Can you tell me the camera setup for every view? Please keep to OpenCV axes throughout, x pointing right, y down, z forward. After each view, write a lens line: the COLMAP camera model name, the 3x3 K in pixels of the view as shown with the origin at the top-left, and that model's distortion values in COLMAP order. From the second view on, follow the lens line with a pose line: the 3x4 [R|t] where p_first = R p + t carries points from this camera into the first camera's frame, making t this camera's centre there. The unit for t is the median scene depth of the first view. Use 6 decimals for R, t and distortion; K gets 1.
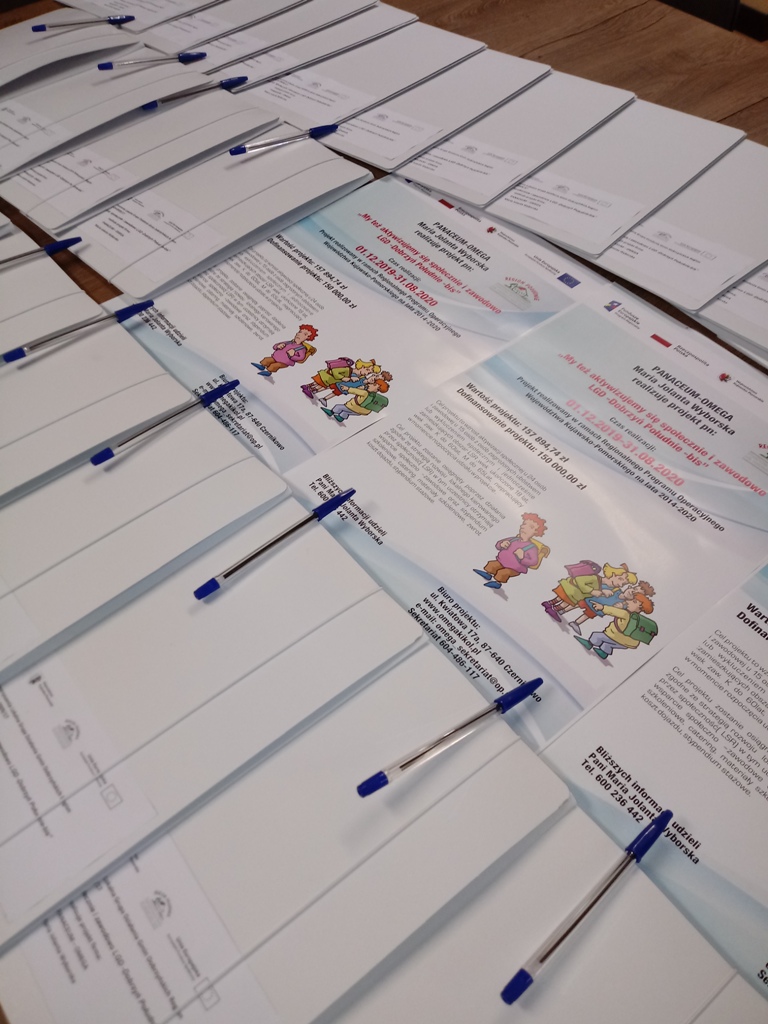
lens RADIAL K [[852.1, 0, 381.6], [0, 852.1, 510.1], [0, 0, 1]] dist [0.038649, -0.092144]
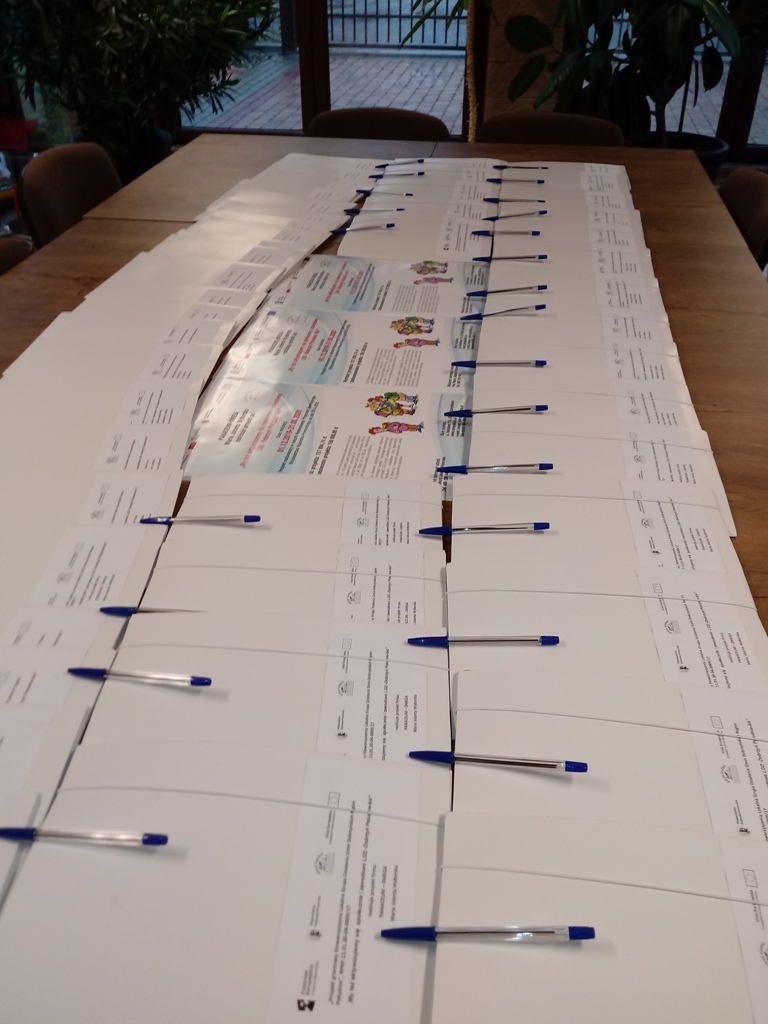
lens RADIAL K [[870.2, 0, 382.8], [0, 870.2, 515.4], [0, 0, 1]] dist [0.046424, -0.087362]
pose [[-0.688974, -0.400143, 0.604318, -1.199983], [0.572744, 0.210380, 0.792278, -1.534262], [-0.444161, 0.891979, 0.084233, 1.107859]]
